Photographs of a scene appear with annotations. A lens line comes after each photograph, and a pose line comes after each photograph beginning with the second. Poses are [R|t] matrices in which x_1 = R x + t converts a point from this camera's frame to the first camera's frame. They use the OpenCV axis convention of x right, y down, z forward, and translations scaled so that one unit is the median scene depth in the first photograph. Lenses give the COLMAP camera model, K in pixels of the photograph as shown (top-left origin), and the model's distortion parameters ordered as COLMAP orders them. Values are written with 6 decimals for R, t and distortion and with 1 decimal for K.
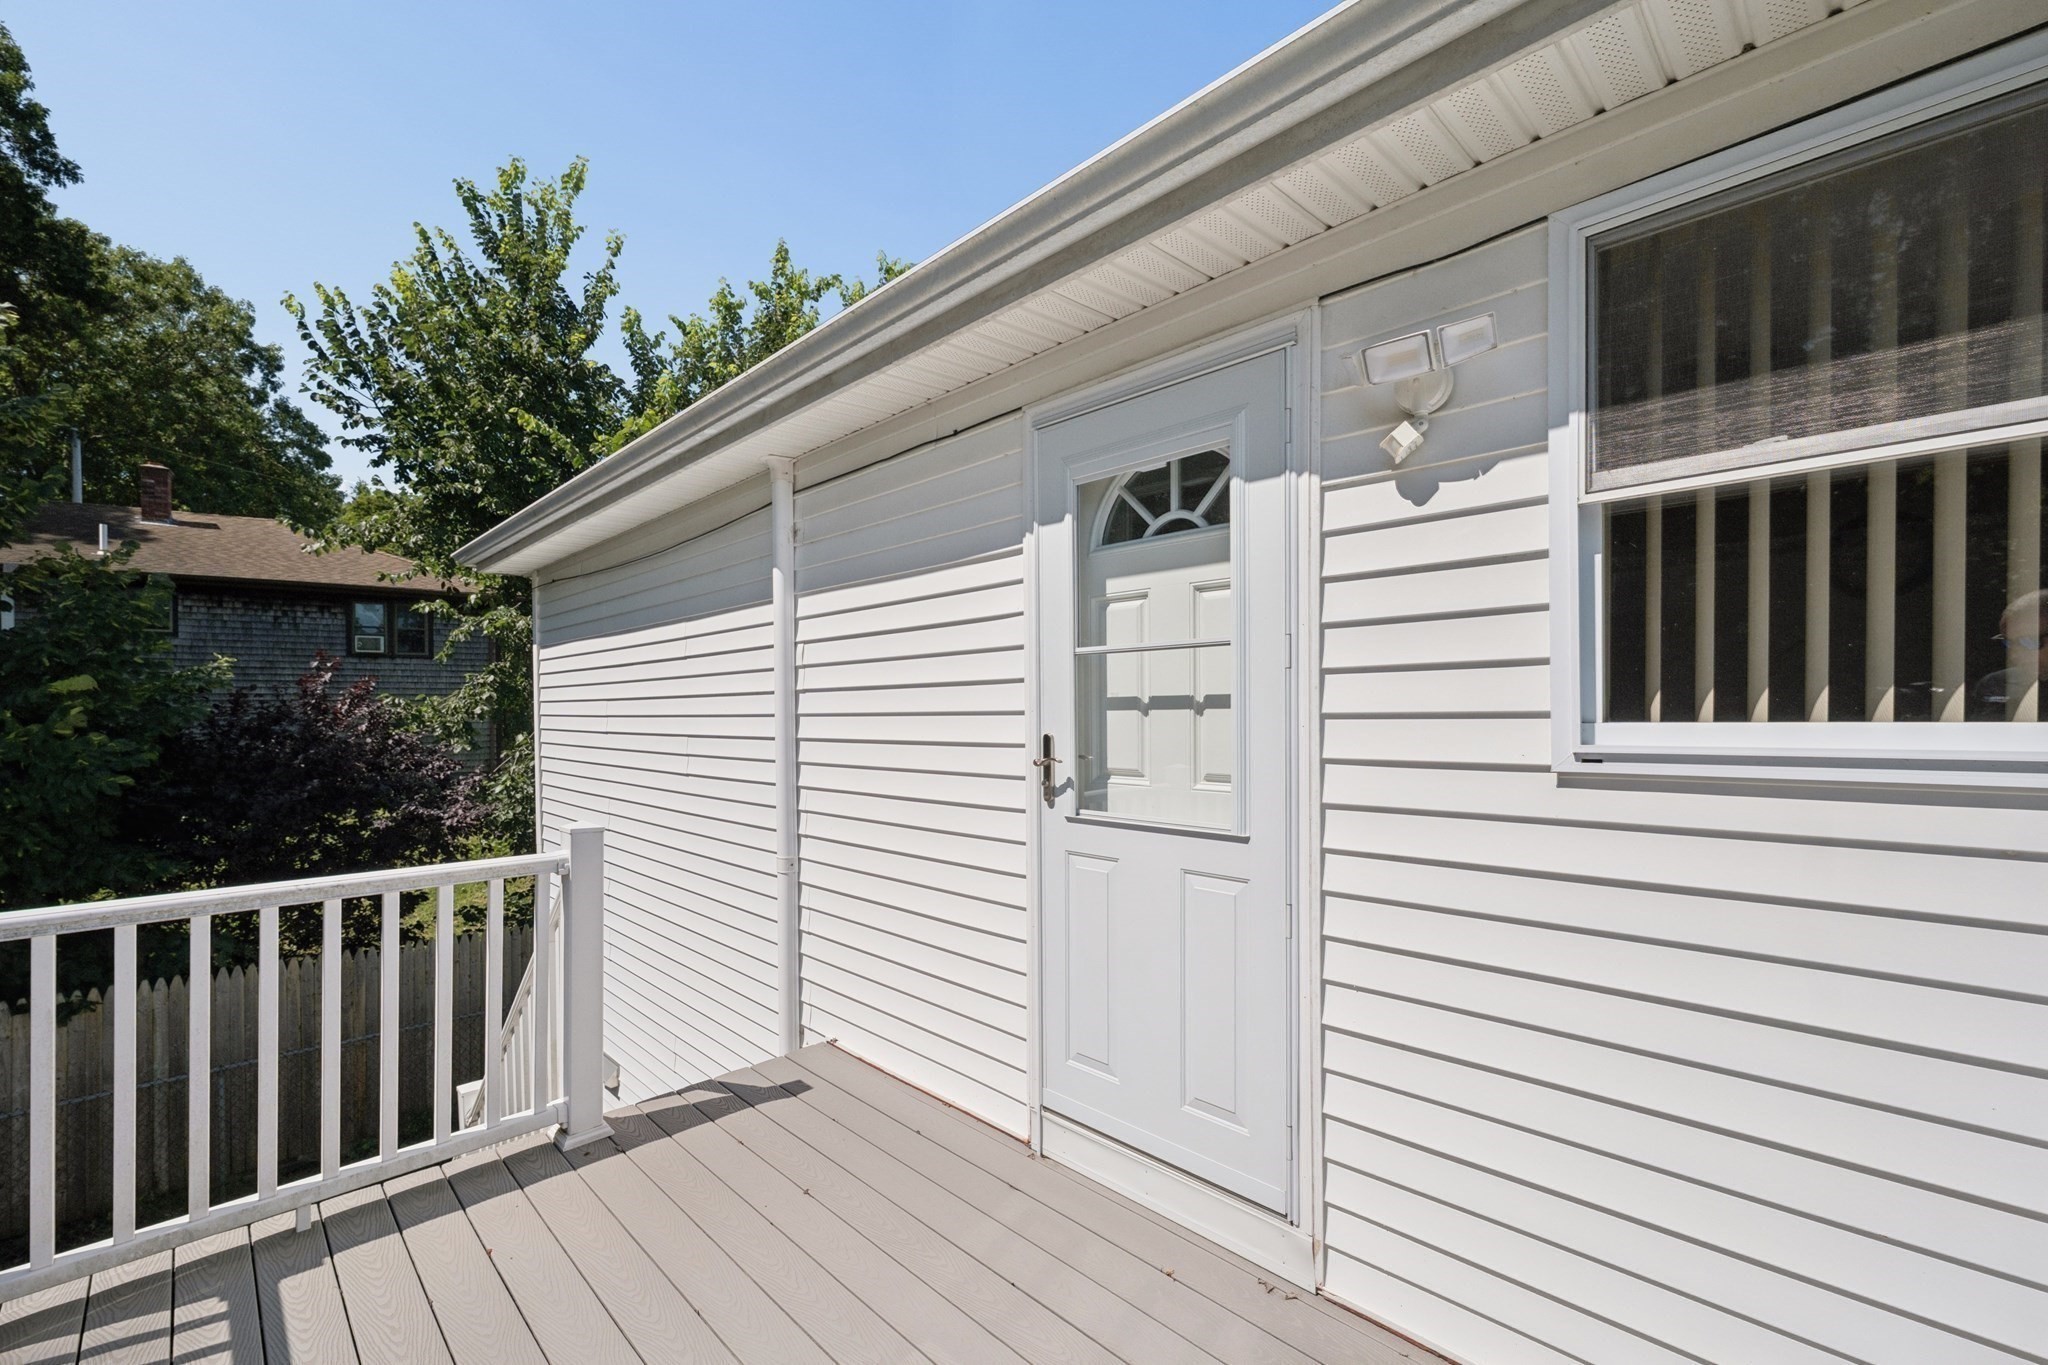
lens RADIAL K [[832.6, 0, 1028.7], [0, 832.6, 698.6], [0, 0, 1]] dist [-0.000406, 0.001669]
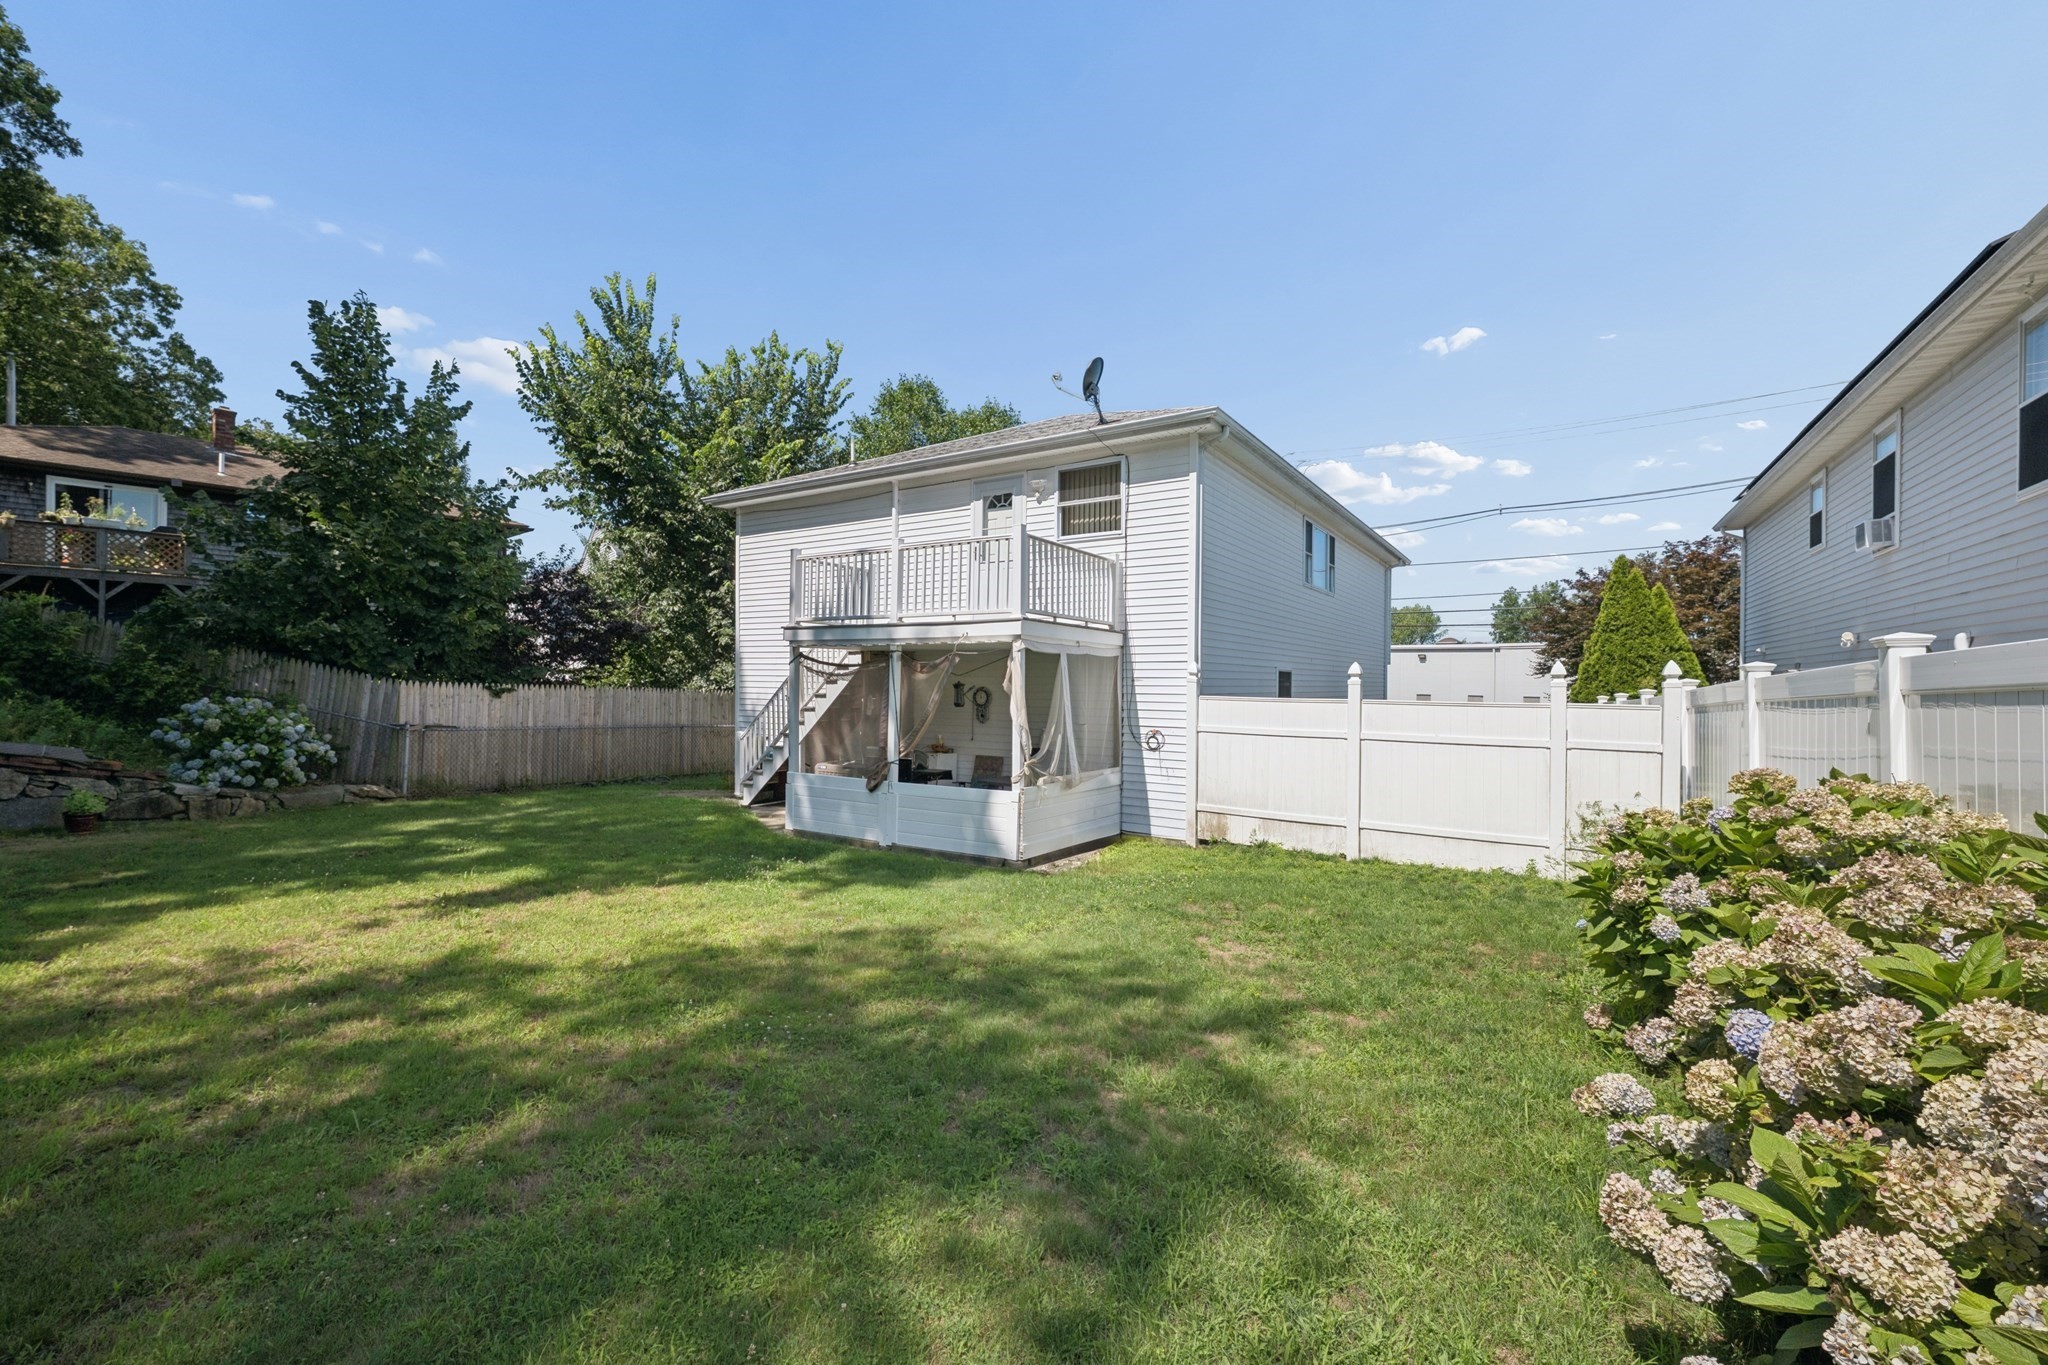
lens RADIAL K [[832.6, 0, 1035.6], [0, 832.6, 678.9], [0, 0, 1]] dist [-0.000406, 0.001669]
pose [[0.972269, 0.022644, 0.232769, -0.164904], [-0.021671, 0.999742, -0.006738, 0.185902], [-0.232861, 0.001507, 0.972509, -0.841778]]
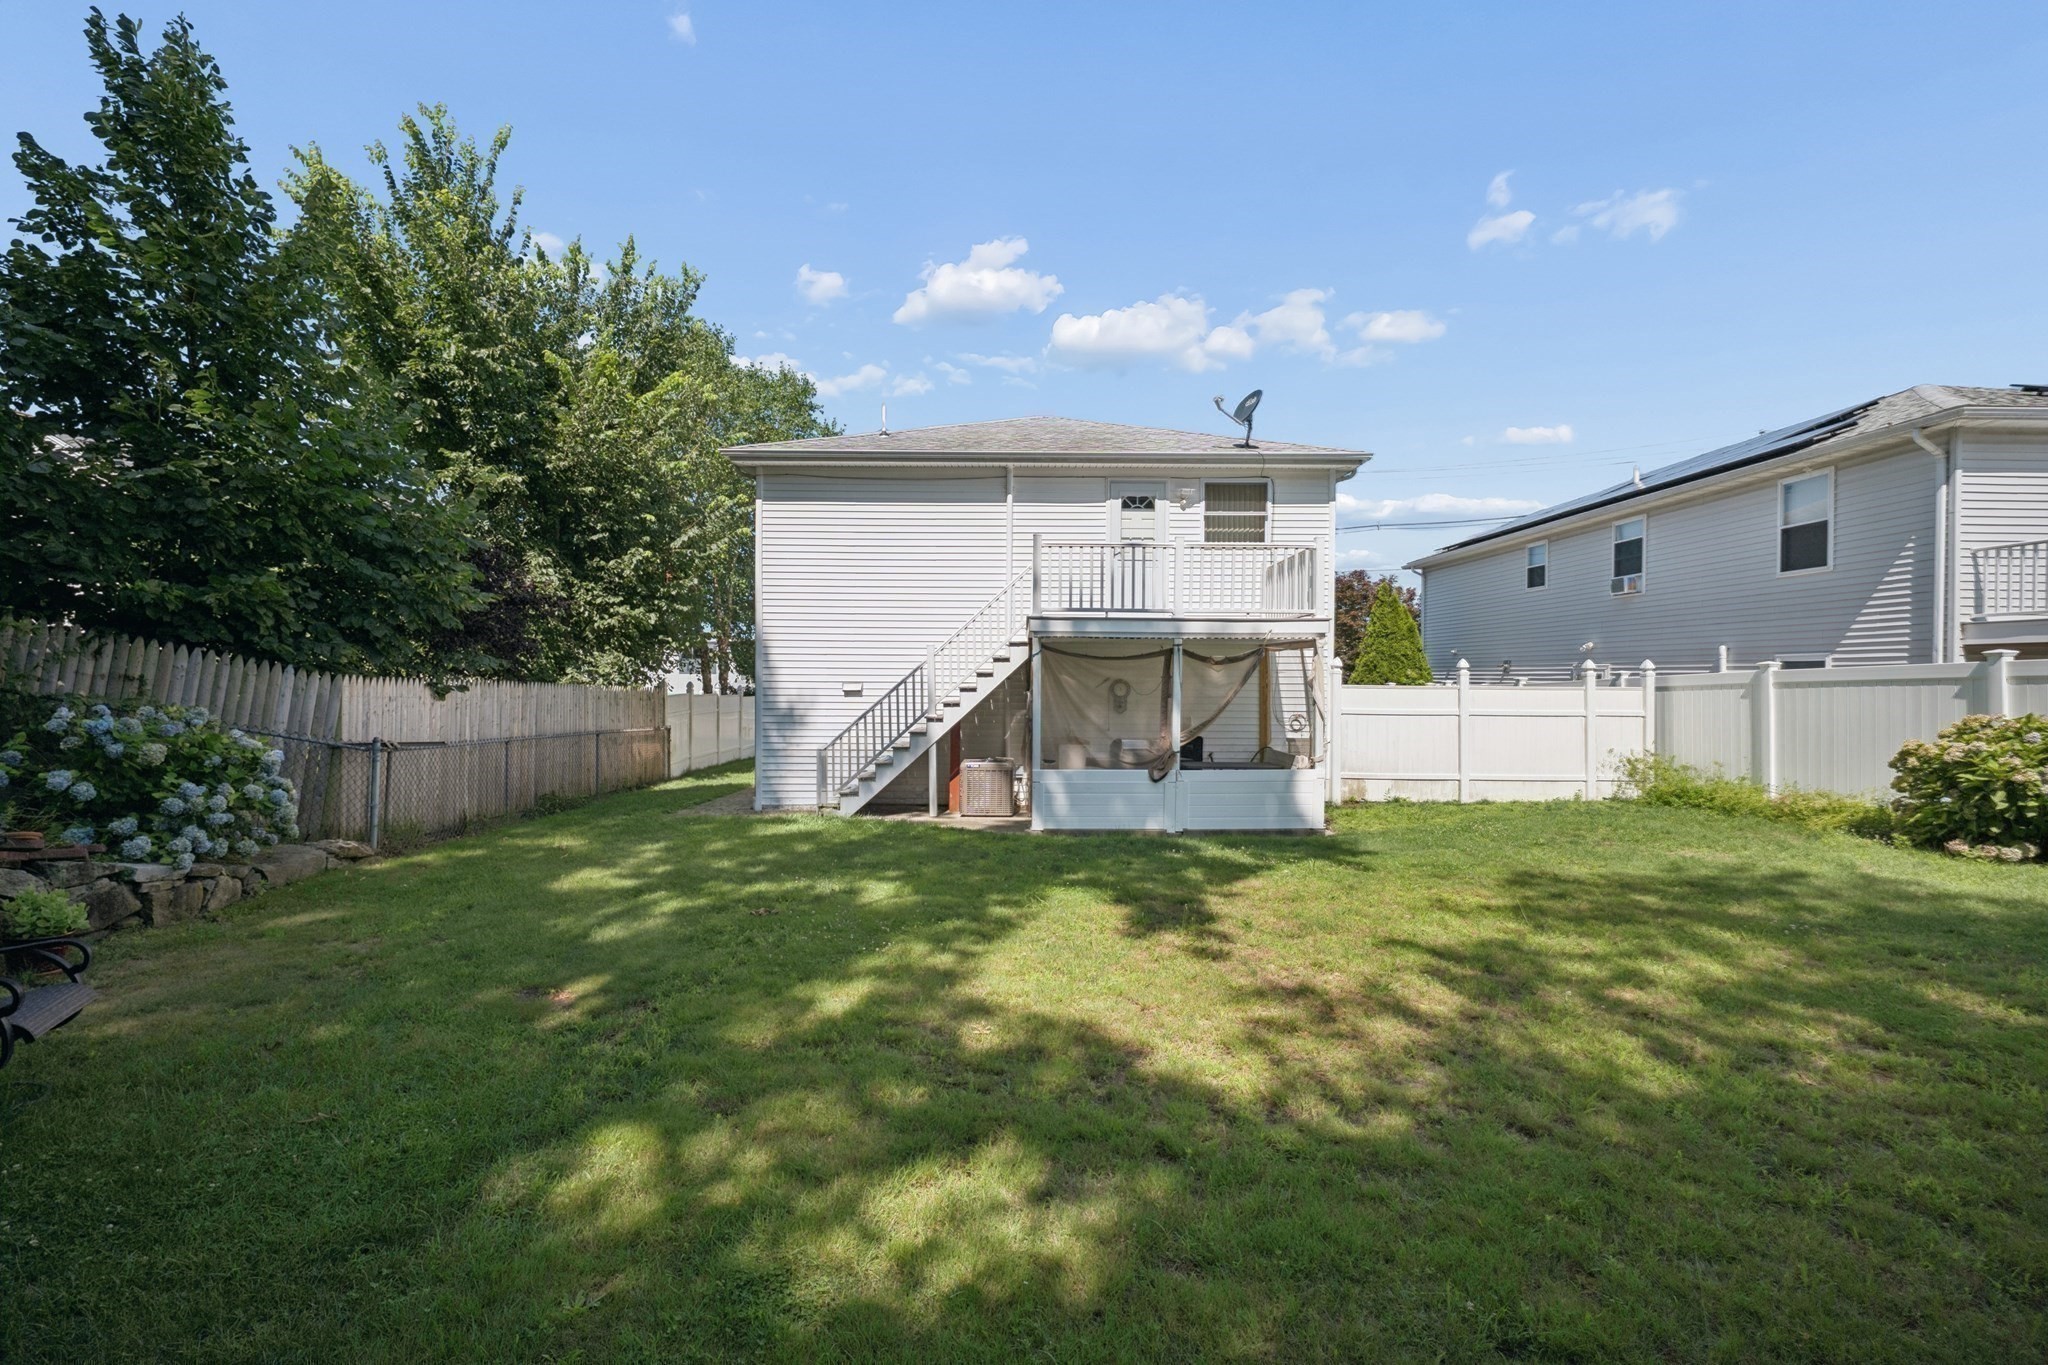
lens RADIAL K [[832.6, 0, 1035.1], [0, 832.6, 678.0], [0, 0, 1]] dist [-0.000406, 0.001669]
pose [[0.687692, 0.014728, 0.725853, -0.874566], [-0.013763, 0.999879, -0.007250, 0.199200], [-0.725872, -0.005004, 0.687811, -0.467711]]
